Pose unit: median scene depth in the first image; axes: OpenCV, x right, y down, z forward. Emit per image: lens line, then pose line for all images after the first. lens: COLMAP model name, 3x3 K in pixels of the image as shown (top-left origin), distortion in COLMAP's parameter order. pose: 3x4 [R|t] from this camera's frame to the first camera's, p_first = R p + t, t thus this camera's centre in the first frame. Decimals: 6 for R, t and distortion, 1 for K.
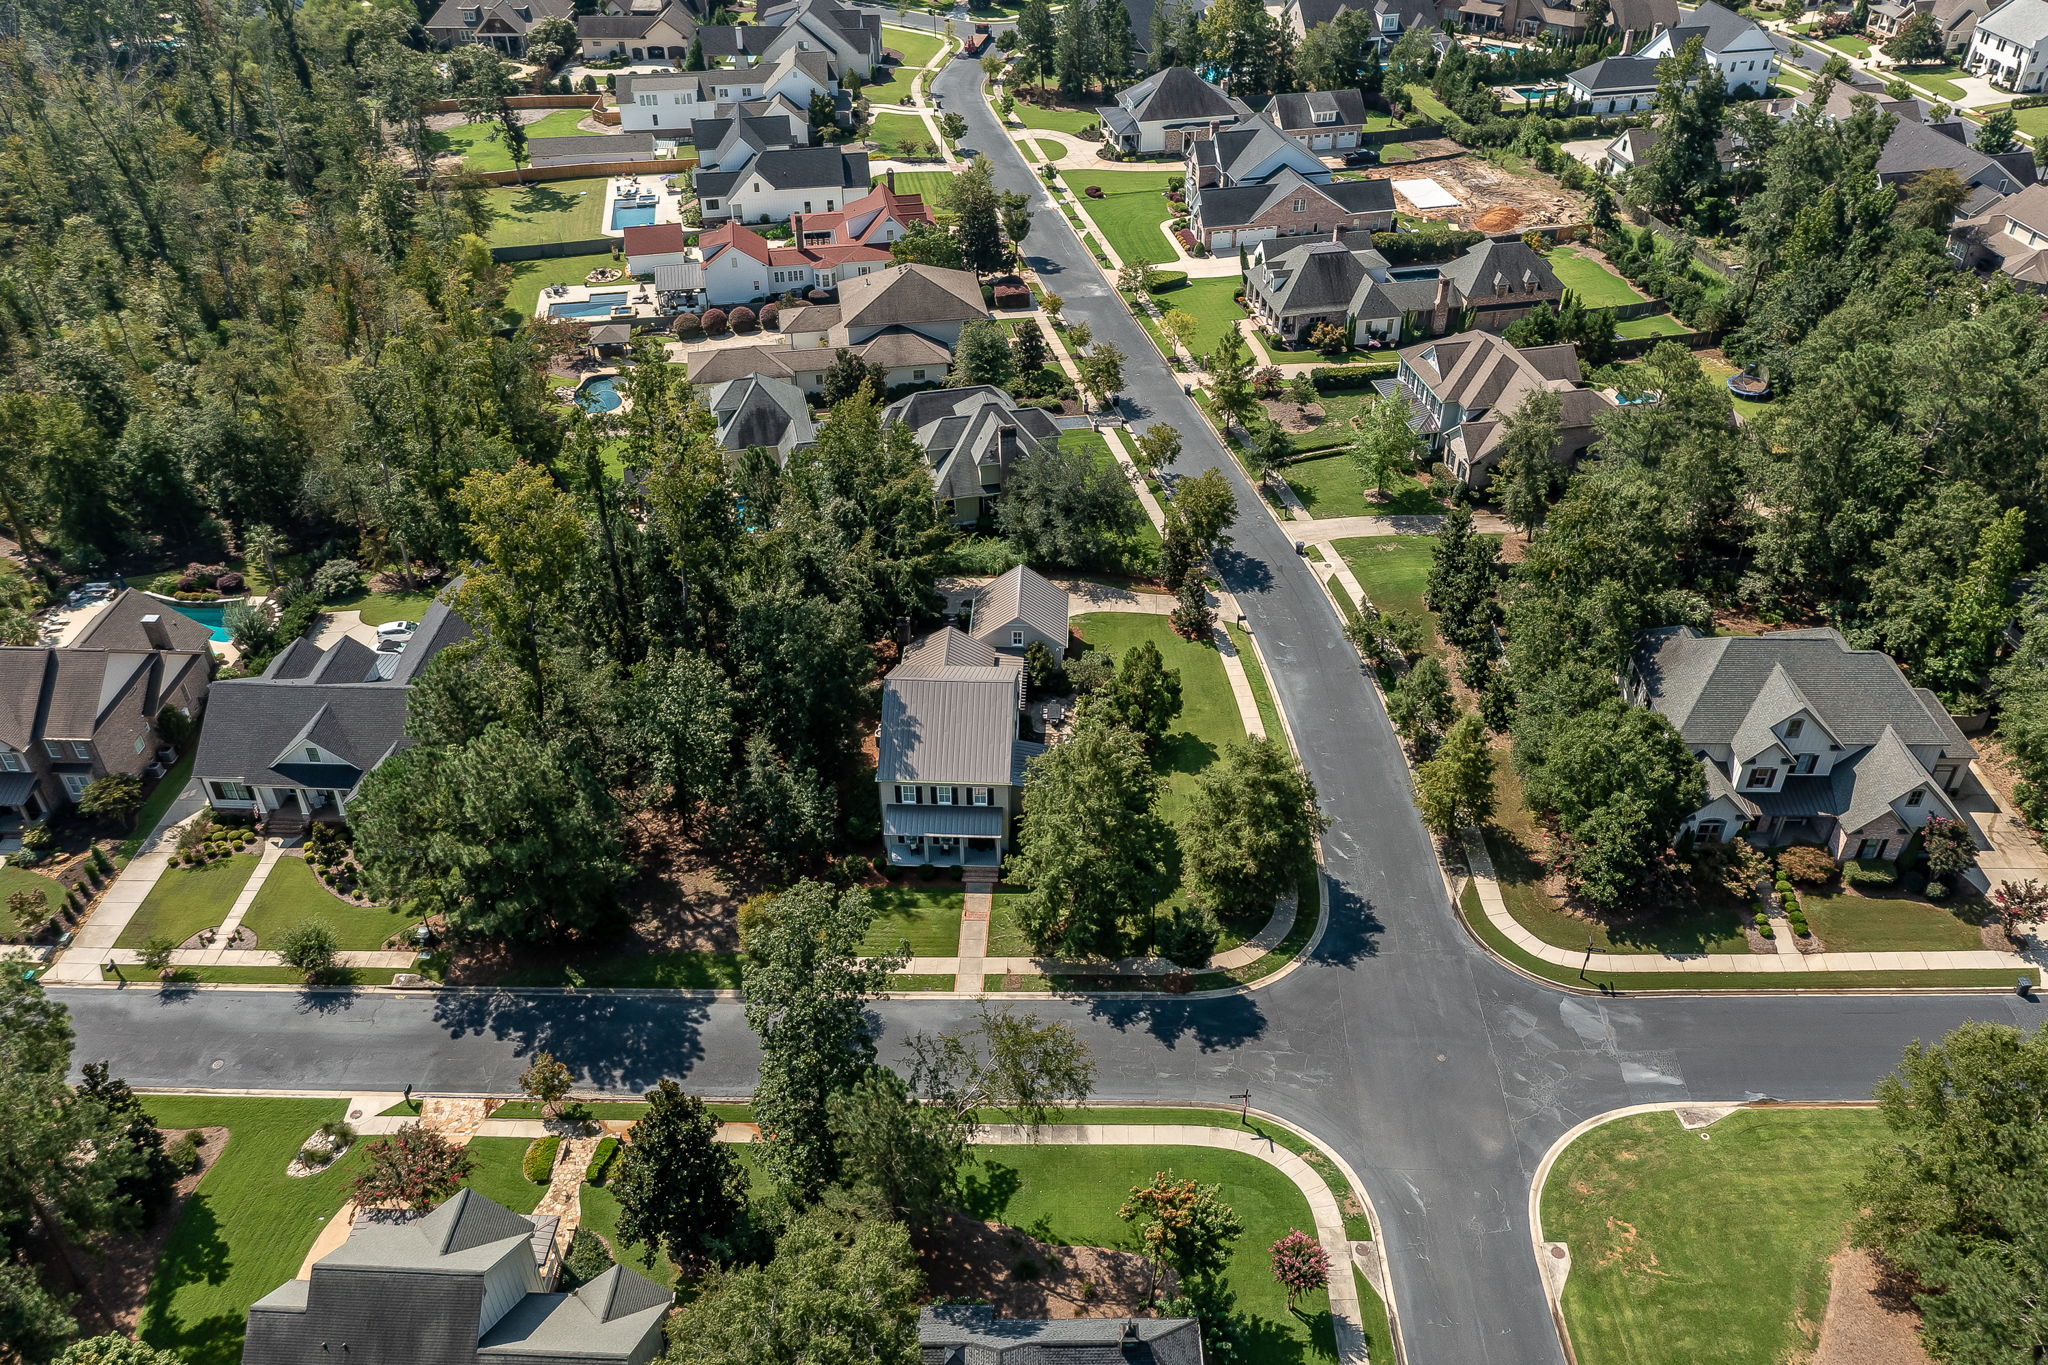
lens RADIAL K [[1609.6, 0, 1024.3], [0, 1609.6, 675.6], [0, 0, 1]] dist [-0.012345, 0.006827]
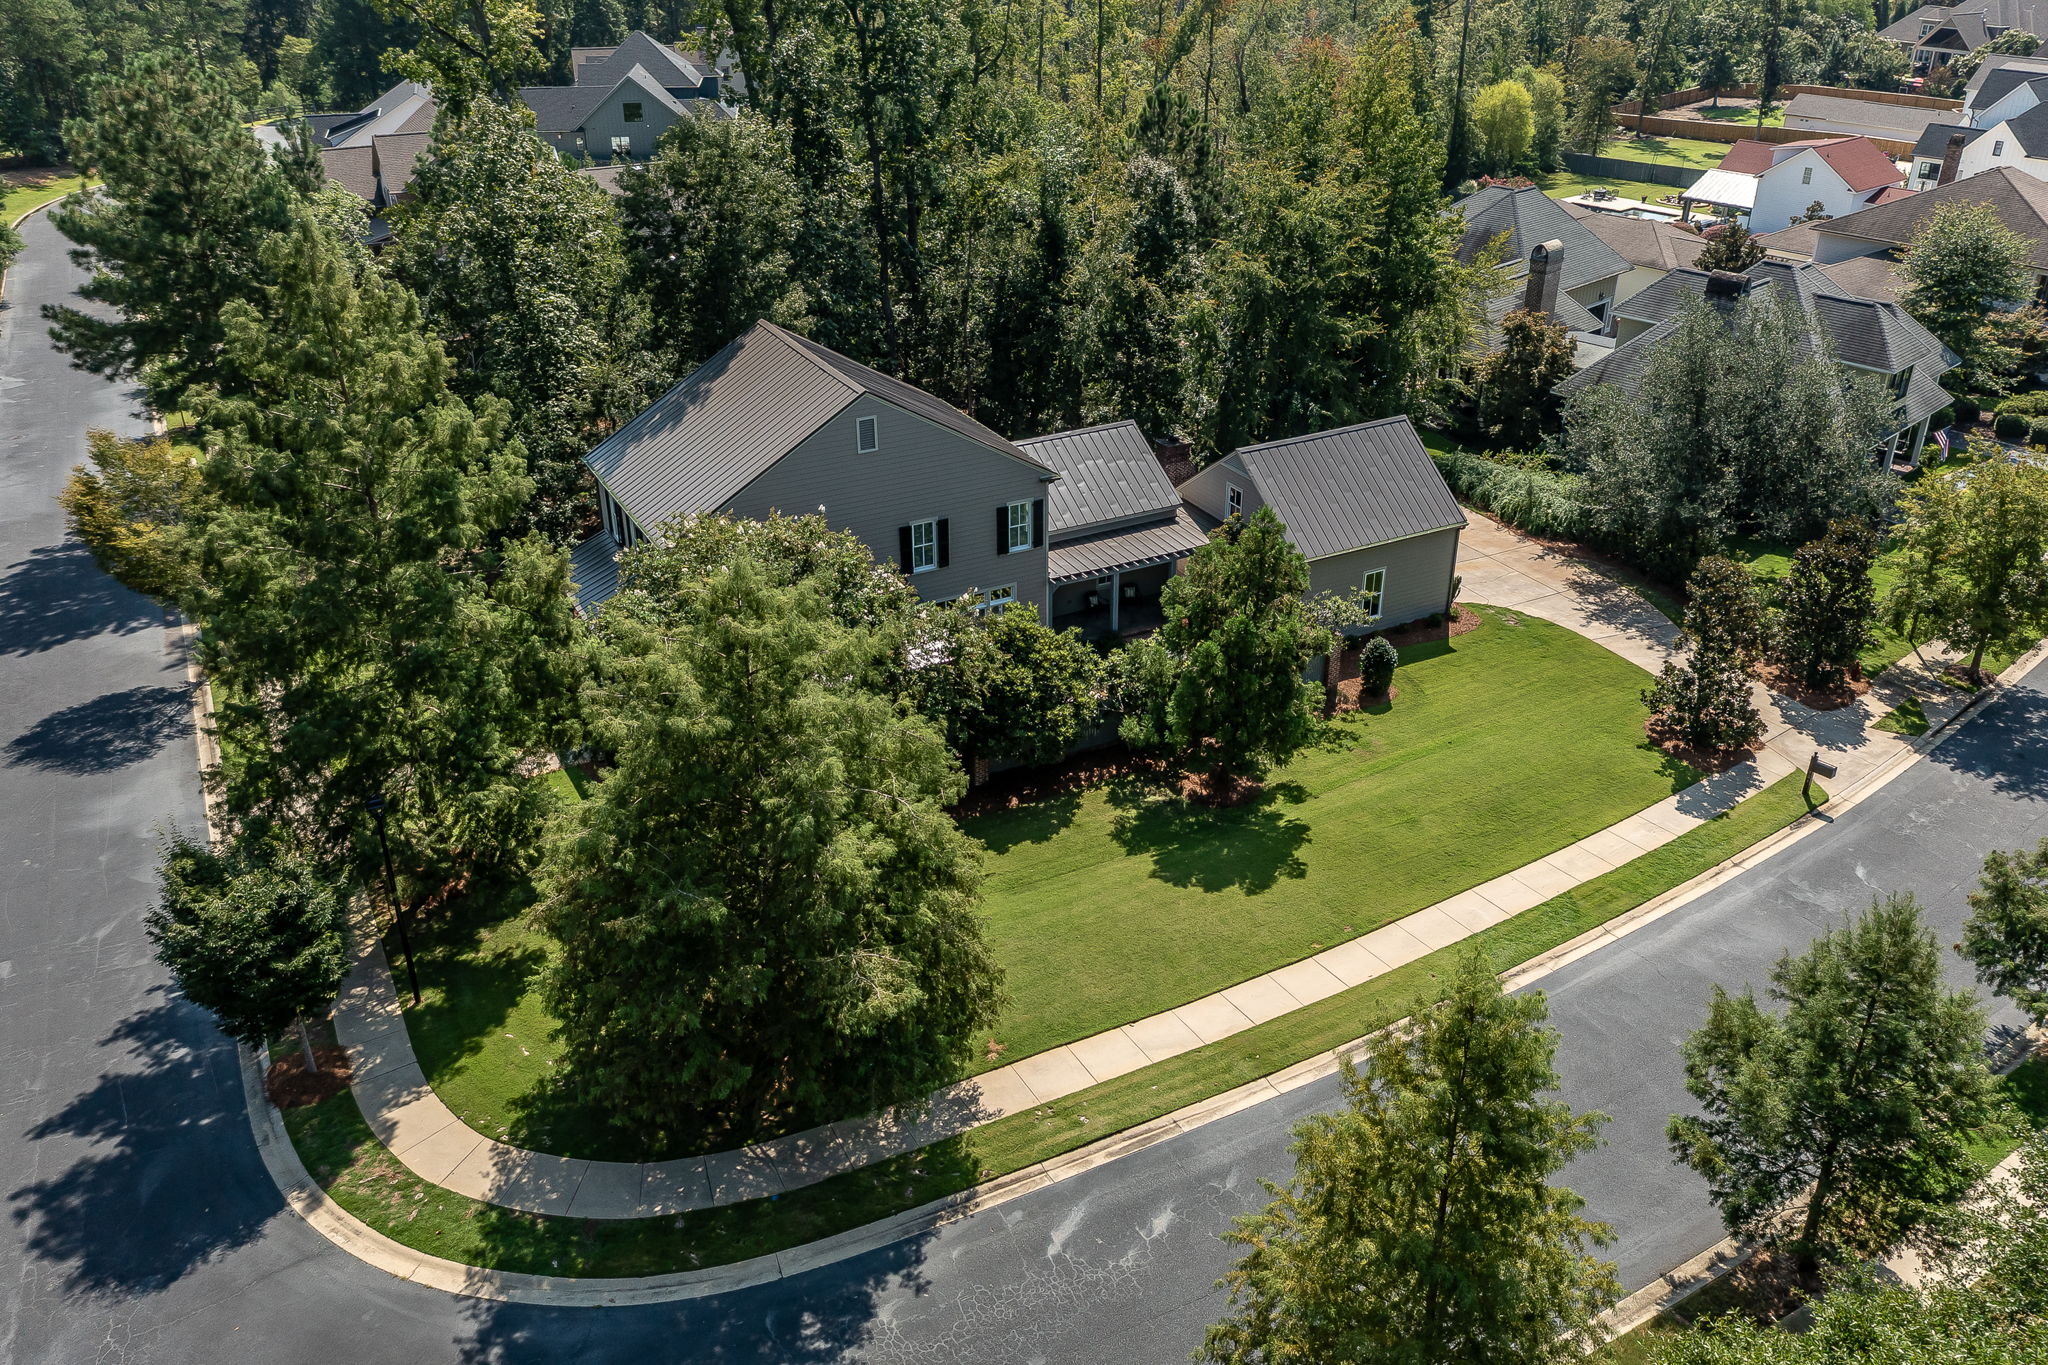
lens RADIAL K [[1609.6, 0, 1027.5], [0, 1609.6, 683.8], [0, 0, 1]] dist [-0.012345, 0.006827]
pose [[0.509539, 0.405599, -0.758854, 0.375358], [-0.518999, 0.848310, 0.104925, 0.002418], [0.686301, 0.340381, 0.642753, 0.795193]]
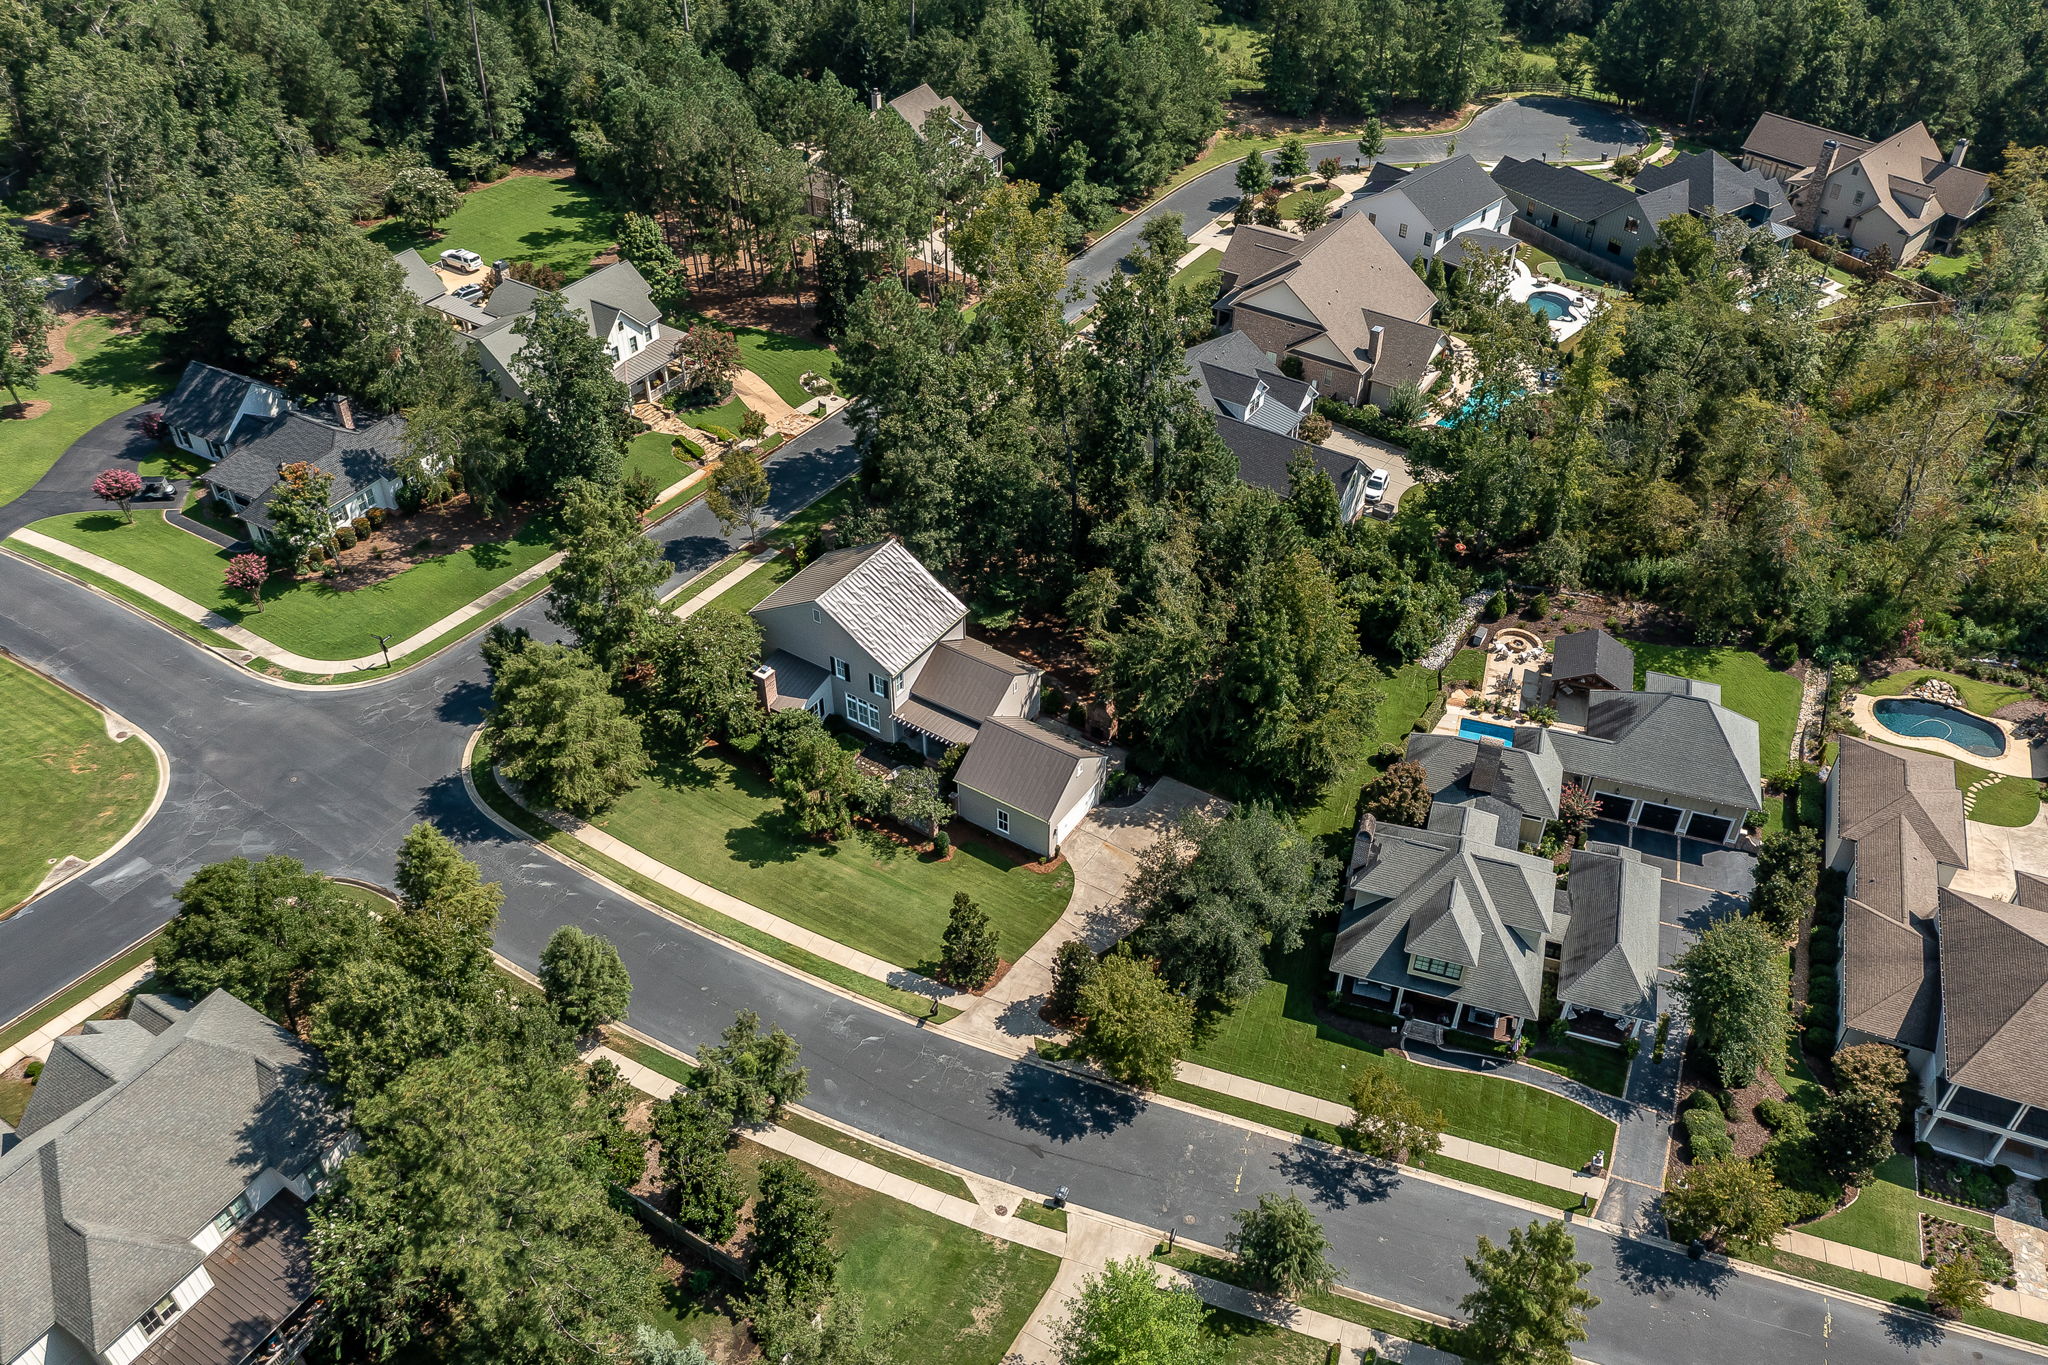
lens RADIAL K [[1609.6, 0, 1019.6], [0, 1609.6, 685.6], [0, 0, 1]] dist [-0.012345, 0.006827]
pose [[-0.509723, 0.550792, -0.660917, 0.622607], [-0.520921, 0.413797, 0.746601, -0.791236], [0.684707, 0.724845, 0.075997, 1.065489]]
